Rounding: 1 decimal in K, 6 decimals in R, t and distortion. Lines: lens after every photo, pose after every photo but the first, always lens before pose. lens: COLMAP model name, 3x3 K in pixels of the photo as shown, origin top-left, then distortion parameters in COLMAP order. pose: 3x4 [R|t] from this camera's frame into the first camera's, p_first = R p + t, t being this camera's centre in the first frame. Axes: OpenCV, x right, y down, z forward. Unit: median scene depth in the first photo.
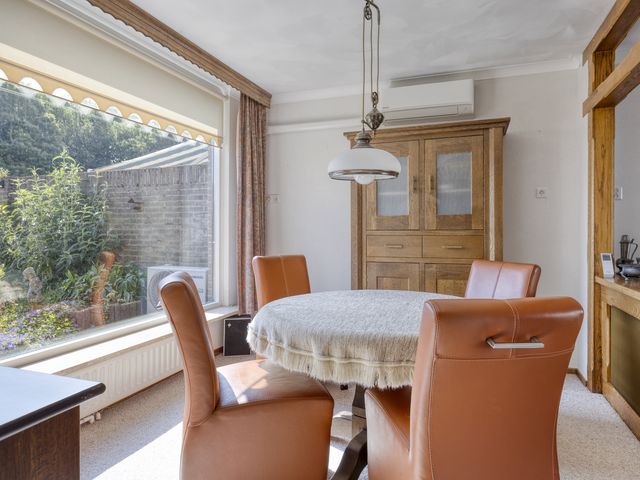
lens RADIAL K [[407.7, 0, 322.6], [0, 407.7, 234.3], [0, 0, 1]] dist [-0.002818, 0.000374]
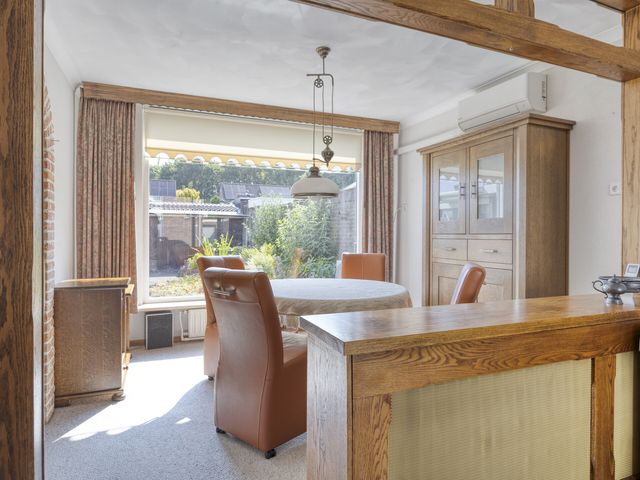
lens RADIAL K [[407.7, 0, 322.1], [0, 407.7, 237.9], [0, 0, 1]] dist [-0.002818, 0.000374]
pose [[0.676847, 0.008782, -0.736071, 0.723628], [-0.012289, 0.999924, 0.000631, 0.003333], [0.736021, 0.008619, 0.676904, 0.019221]]
